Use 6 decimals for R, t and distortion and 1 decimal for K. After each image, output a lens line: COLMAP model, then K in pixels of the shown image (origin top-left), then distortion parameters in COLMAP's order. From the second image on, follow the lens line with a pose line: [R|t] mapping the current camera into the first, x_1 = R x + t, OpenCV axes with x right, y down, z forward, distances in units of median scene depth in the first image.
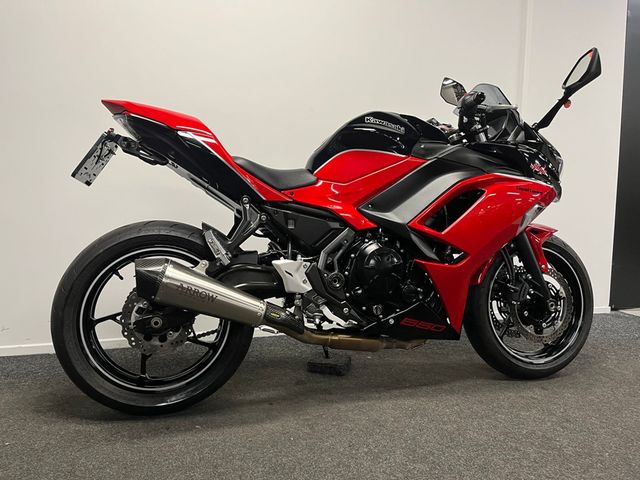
lens RADIAL K [[480.6, 0, 309.1], [0, 480.6, 240.4], [0, 0, 1]] dist [0.005935, 0.002757]
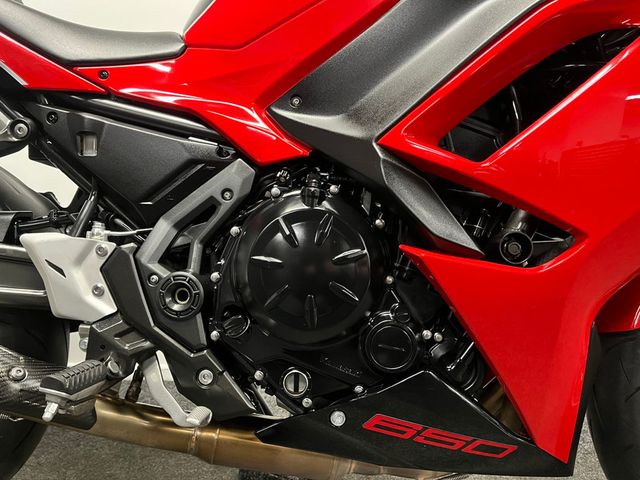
lens RADIAL K [[480.6, 0, 309.1], [0, 480.6, 240.4], [0, 0, 1]] dist [0.005935, 0.002757]
pose [[0.952900, 0.033347, -0.301446, 0.256055], [-0.036484, 0.999323, -0.004780, 0.039053], [0.301083, 0.015553, 0.953471, 0.656387]]
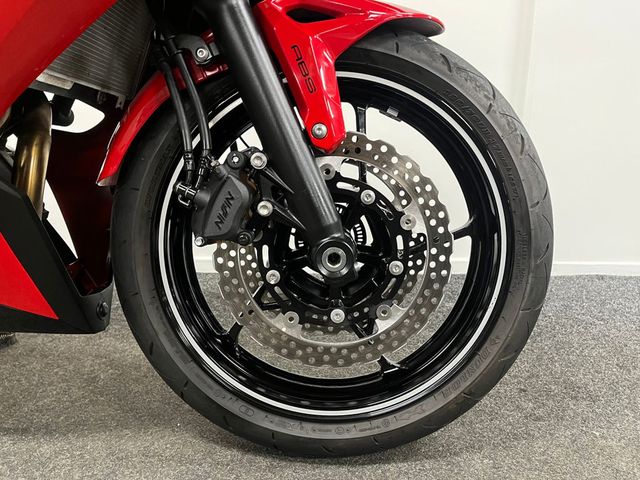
lens RADIAL K [[480.6, 0, 309.1], [0, 480.6, 240.4], [0, 0, 1]] dist [0.005935, 0.002757]
pose [[0.971326, 0.069535, -0.227356, 0.625250], [-0.025804, 0.981459, 0.189929, 0.073859], [0.236348, -0.178617, 0.955110, 0.797099]]
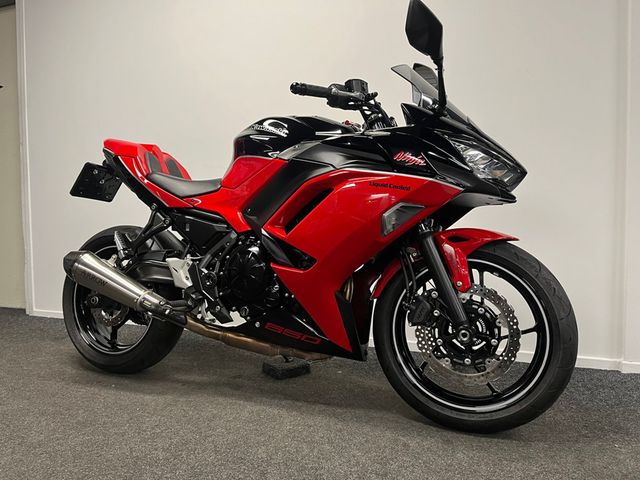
lens RADIAL K [[480.6, 0, 309.1], [0, 480.6, 240.4], [0, 0, 1]] dist [0.005935, 0.002757]
pose [[0.784902, 0.013077, -0.619482, 0.878803], [-0.036883, 0.998991, -0.025643, 0.015320], [0.618522, 0.042975, 0.784592, 0.275970]]
